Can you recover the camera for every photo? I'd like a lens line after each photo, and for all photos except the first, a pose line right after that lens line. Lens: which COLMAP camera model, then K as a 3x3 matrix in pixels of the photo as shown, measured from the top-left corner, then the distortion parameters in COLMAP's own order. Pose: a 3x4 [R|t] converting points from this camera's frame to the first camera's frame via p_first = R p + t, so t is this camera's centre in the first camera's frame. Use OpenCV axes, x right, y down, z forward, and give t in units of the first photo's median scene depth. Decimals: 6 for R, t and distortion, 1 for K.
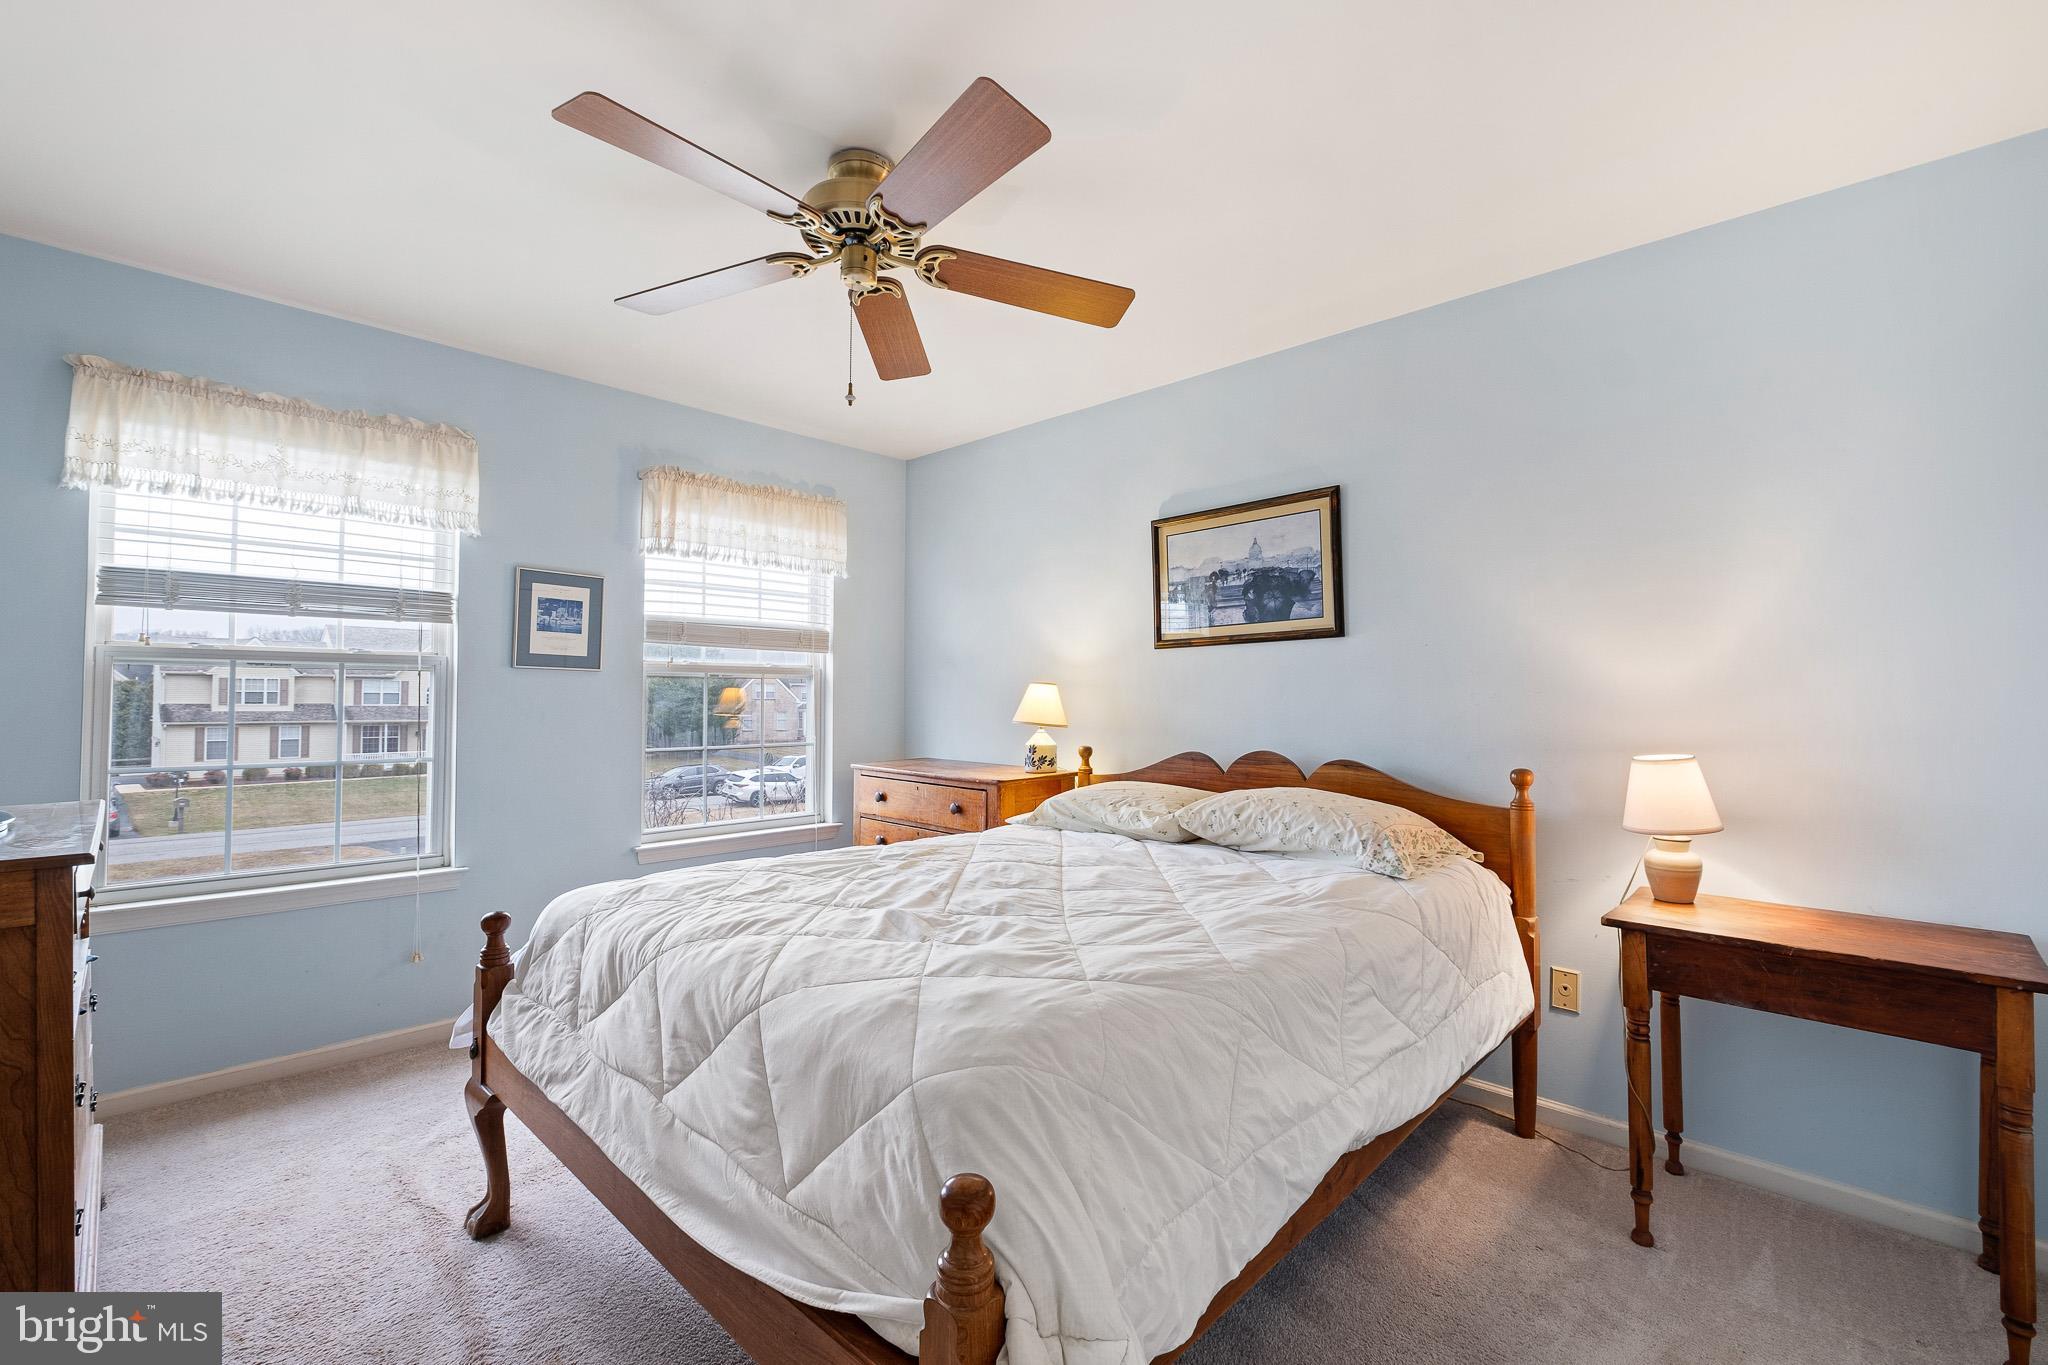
lens RADIAL K [[873.6, 0, 1032.0], [0, 873.6, 680.0], [0, 0, 1]] dist [0.001950, 0.000198]
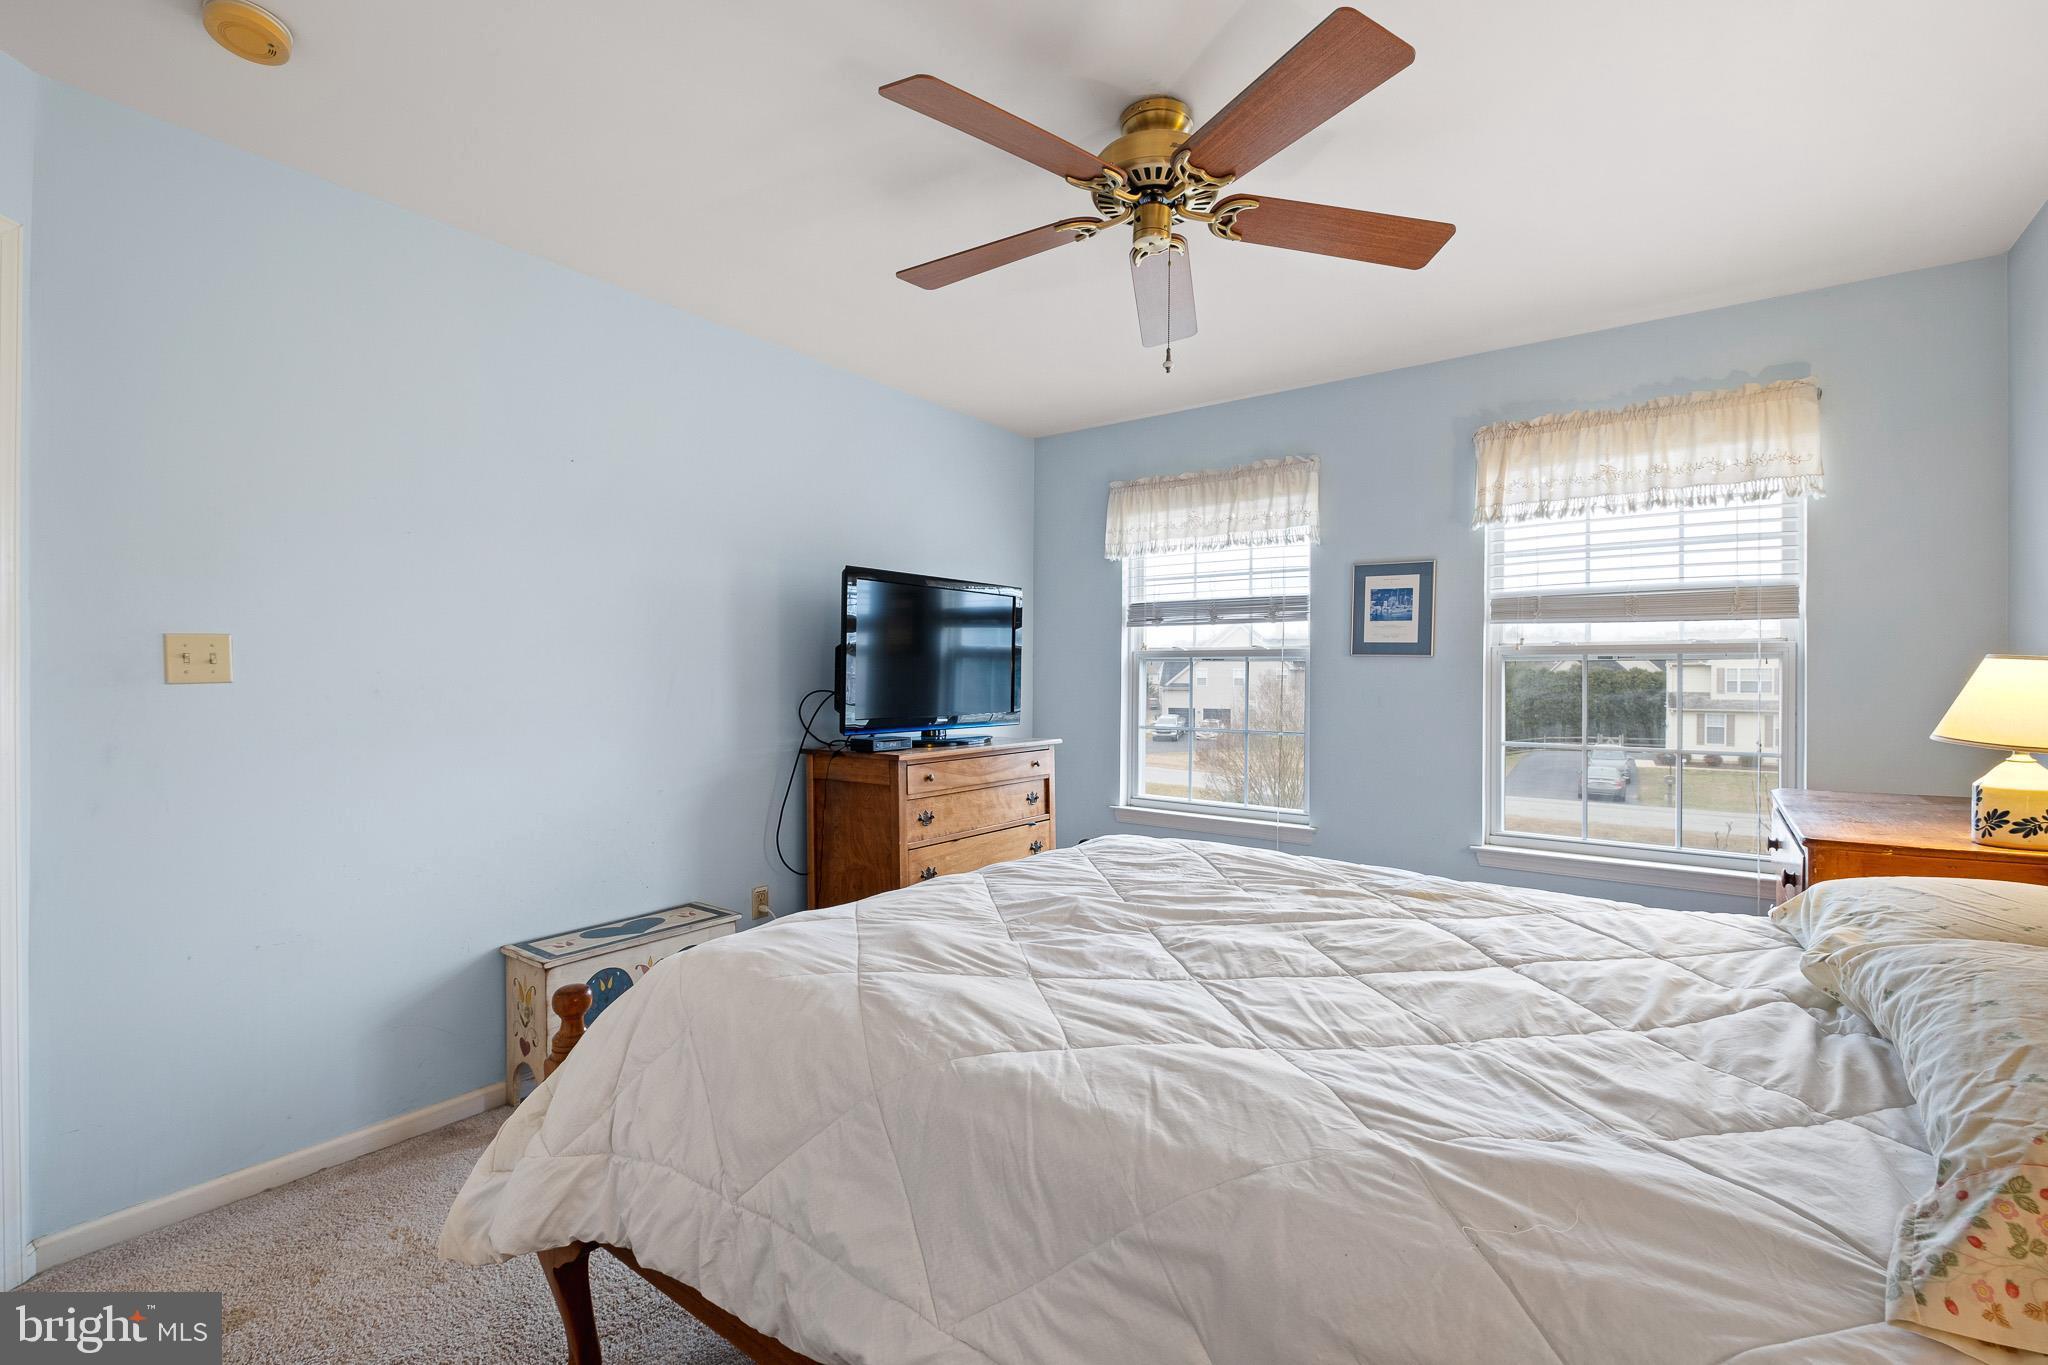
lens RADIAL K [[873.6, 0, 1038.6], [0, 873.6, 681.1], [0, 0, 1]] dist [0.001950, 0.000198]
pose [[0.130498, -0.000760, -0.991448, 0.425333], [0.012973, 0.999915, 0.000941, 0.010682], [0.991364, -0.012985, 0.130497, 0.440908]]
